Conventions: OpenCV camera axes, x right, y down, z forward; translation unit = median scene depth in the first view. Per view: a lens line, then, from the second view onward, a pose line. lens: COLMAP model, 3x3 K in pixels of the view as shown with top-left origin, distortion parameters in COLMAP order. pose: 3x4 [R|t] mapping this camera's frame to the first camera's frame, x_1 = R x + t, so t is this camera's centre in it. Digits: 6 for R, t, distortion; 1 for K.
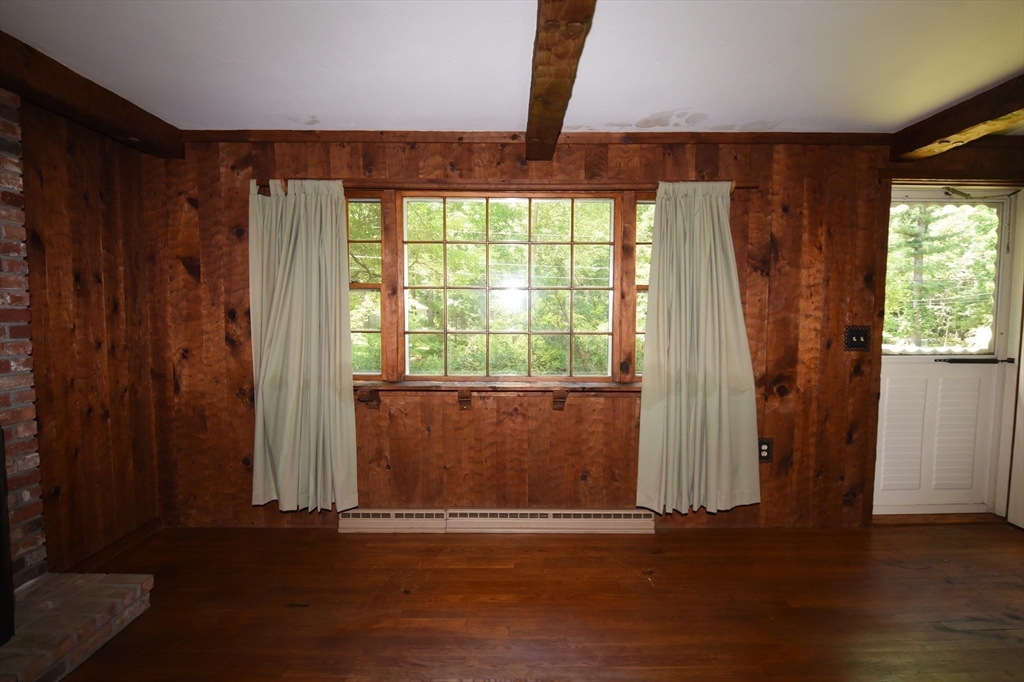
lens RADIAL K [[492.6, 0, 513.7], [0, 492.6, 343.8], [0, 0, 1]] dist [-0.010443, -0.003989]
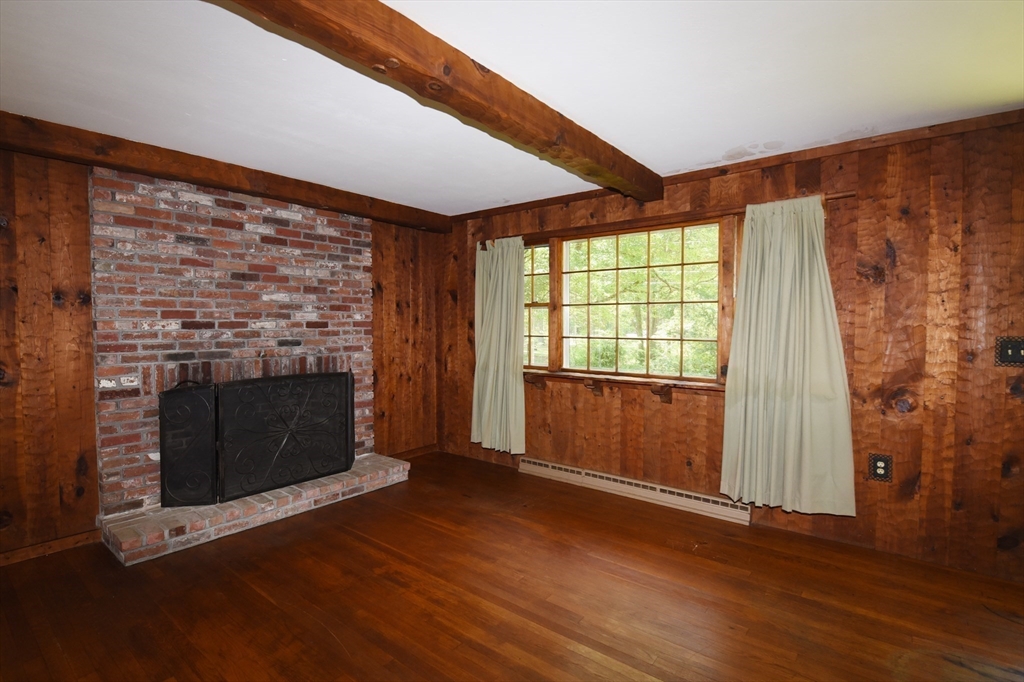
lens RADIAL K [[492.6, 0, 513.2], [0, 492.6, 343.4], [0, 0, 1]] dist [-0.010443, -0.003989]
pose [[0.782133, 0.022226, -0.622715, 0.554193], [-0.038340, 0.999187, -0.012493, 0.018102], [0.621931, 0.033646, 0.782349, -0.186085]]
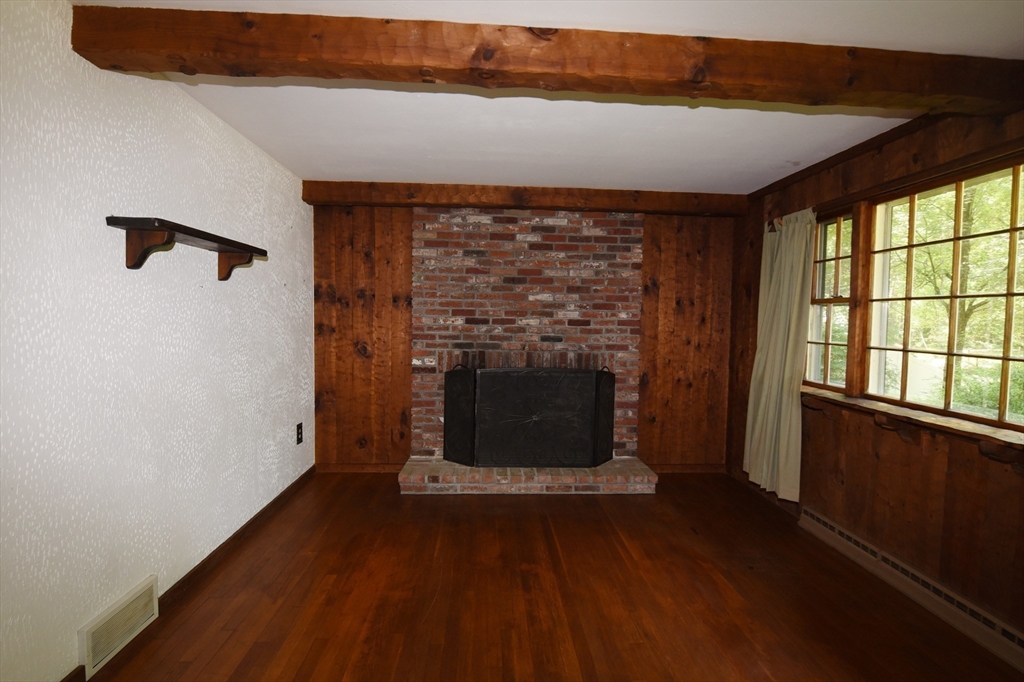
lens RADIAL K [[492.6, 0, 512.3], [0, 492.6, 342.3], [0, 0, 1]] dist [-0.010443, -0.003989]
pose [[0.052168, 0.046738, -0.997544, 0.698682], [-0.081103, 0.995803, 0.042415, -0.017971], [0.995340, 0.078691, 0.055740, 0.271057]]
